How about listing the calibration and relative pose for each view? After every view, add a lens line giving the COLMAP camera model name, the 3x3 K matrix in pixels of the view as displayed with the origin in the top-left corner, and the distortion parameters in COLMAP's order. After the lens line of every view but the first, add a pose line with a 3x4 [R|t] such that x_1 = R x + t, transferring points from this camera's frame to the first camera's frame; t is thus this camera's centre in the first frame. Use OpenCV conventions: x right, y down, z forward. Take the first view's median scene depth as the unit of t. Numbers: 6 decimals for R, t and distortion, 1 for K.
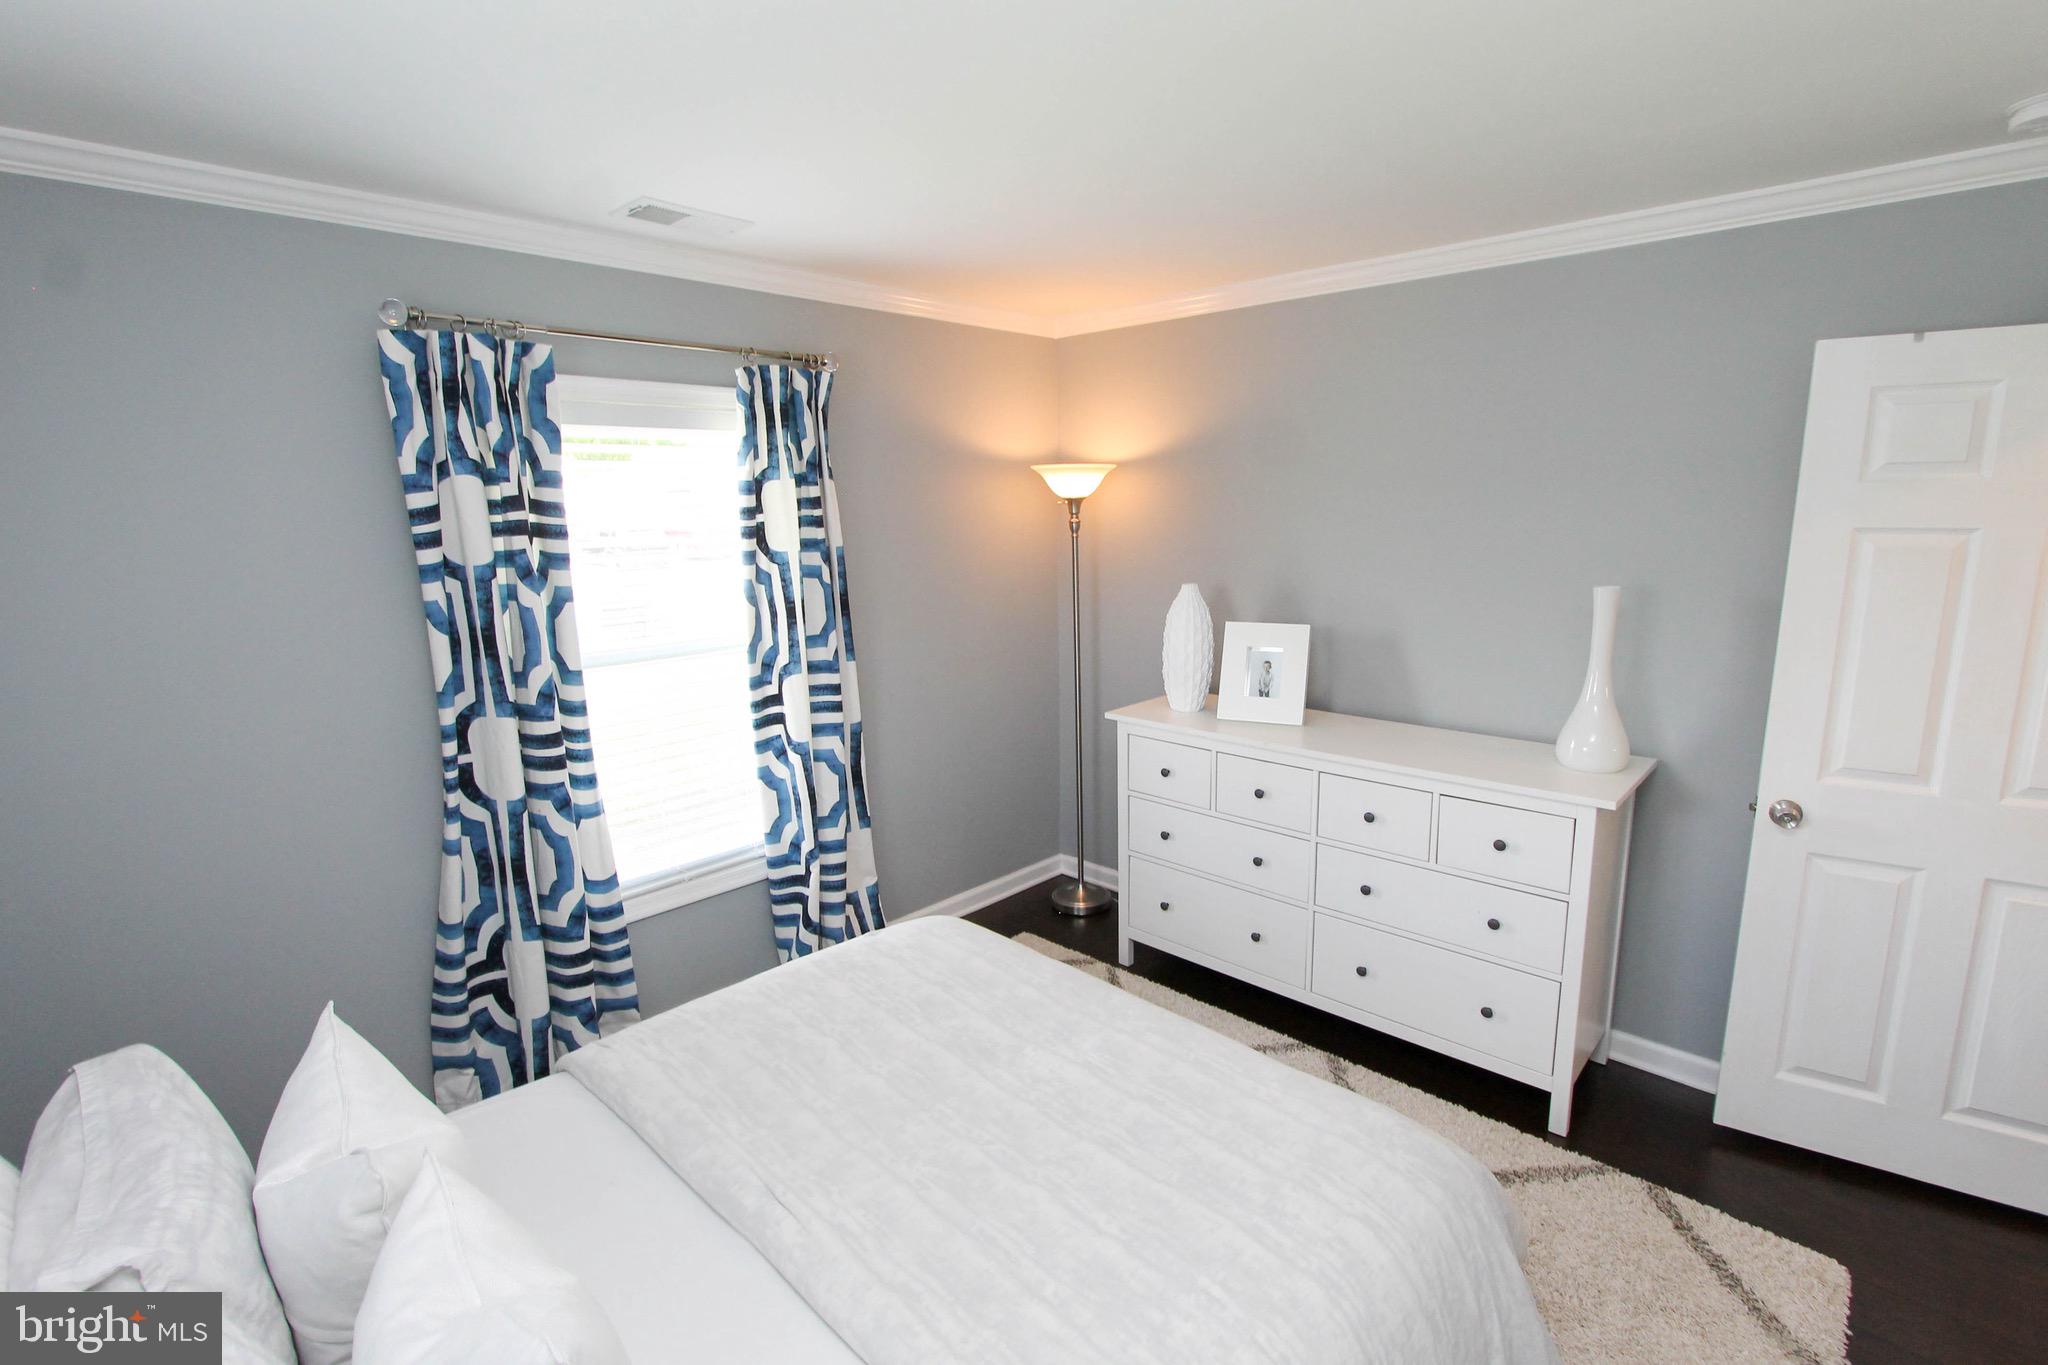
lens RADIAL K [[961.2, 0, 1027.0], [0, 961.2, 677.6], [0, 0, 1]] dist [-0.022827, 0.005073]
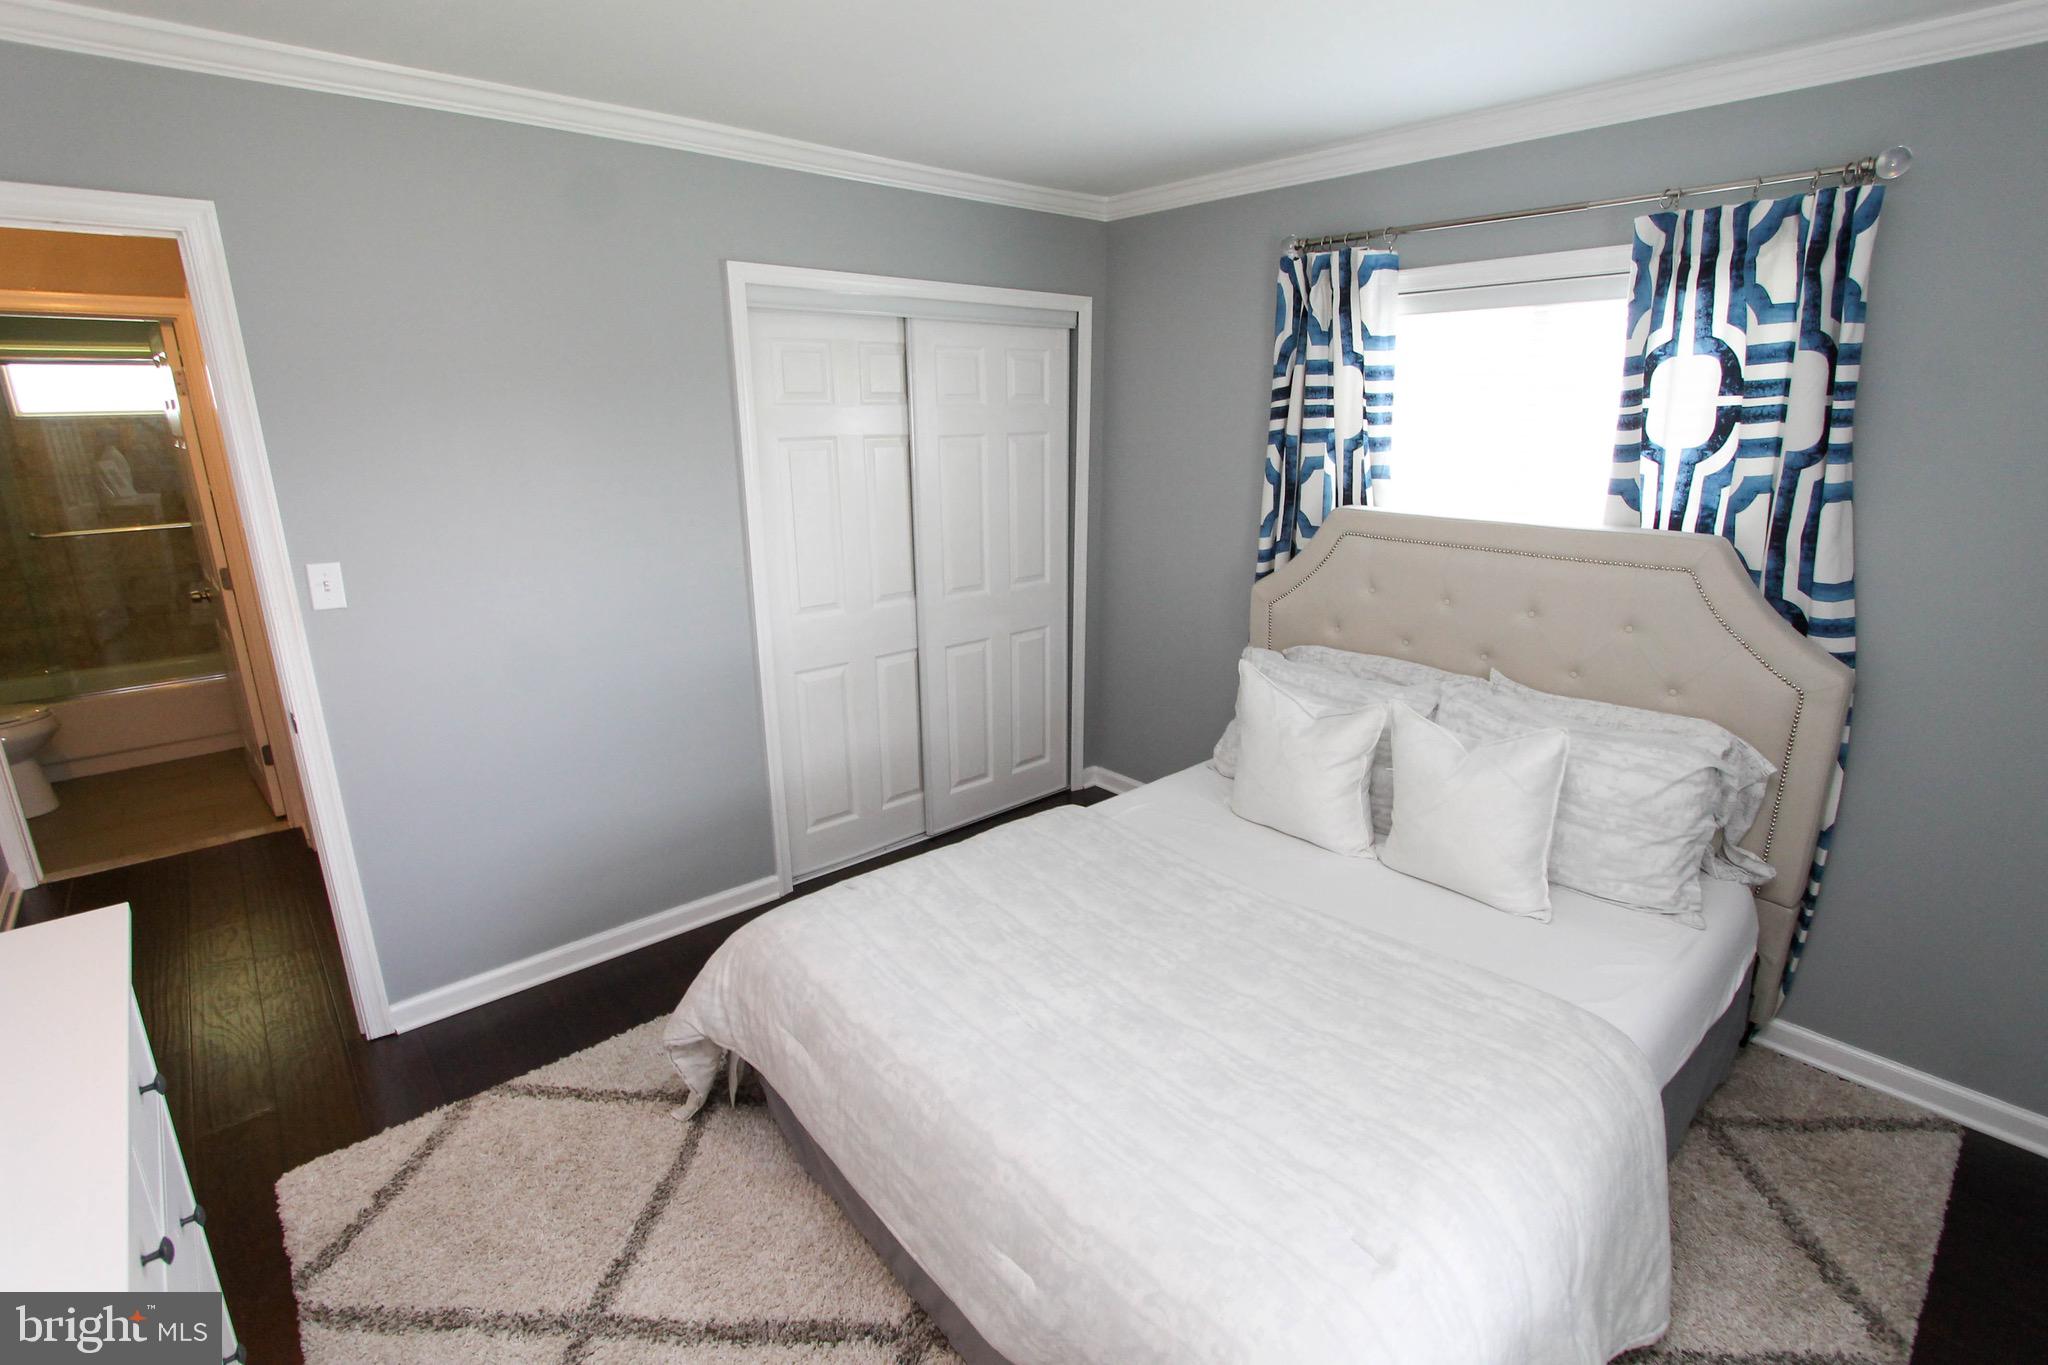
lens RADIAL K [[973.9, 0, 1026.5], [0, 973.9, 664.2], [0, 0, 1]] dist [-0.000893, 0.000407]
pose [[-0.996823, -0.001339, 0.079637, -0.009544], [0.033225, 0.901723, 0.431036, -0.201840], [-0.072387, 0.432313, -0.898813, 1.129406]]
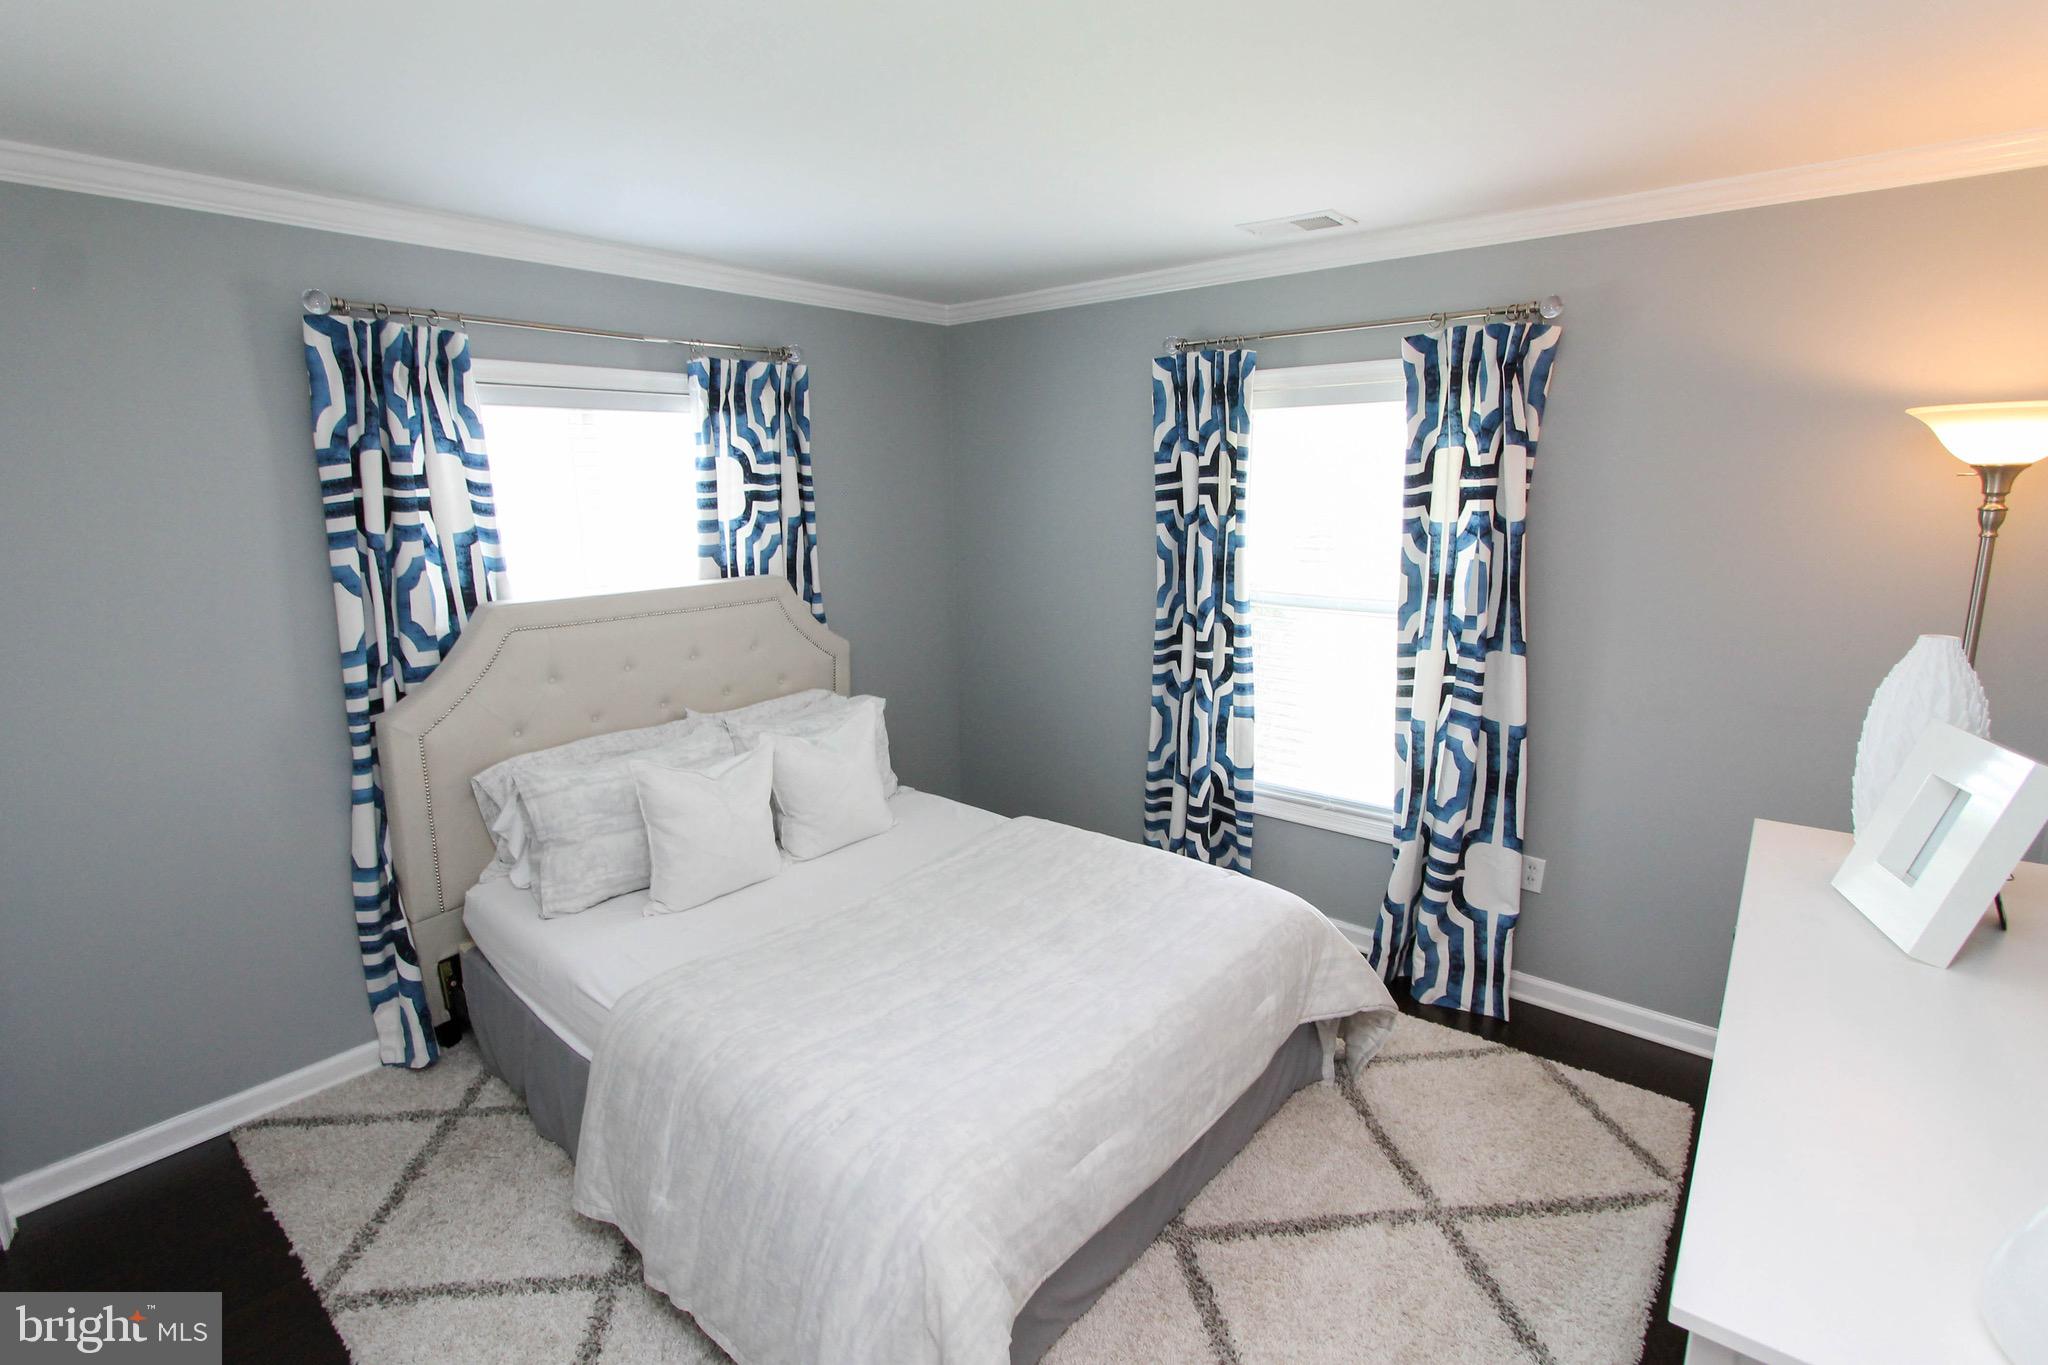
lens RADIAL K [[973.9, 0, 1026.5], [0, 973.9, 664.2], [0, 0, 1]] dist [-0.000893, 0.000407]
pose [[0.071735, 0.203881, -0.976364, 0.718846], [-0.172557, 0.966662, 0.189177, -0.109611], [0.982384, 0.154907, 0.104525, 0.524739]]
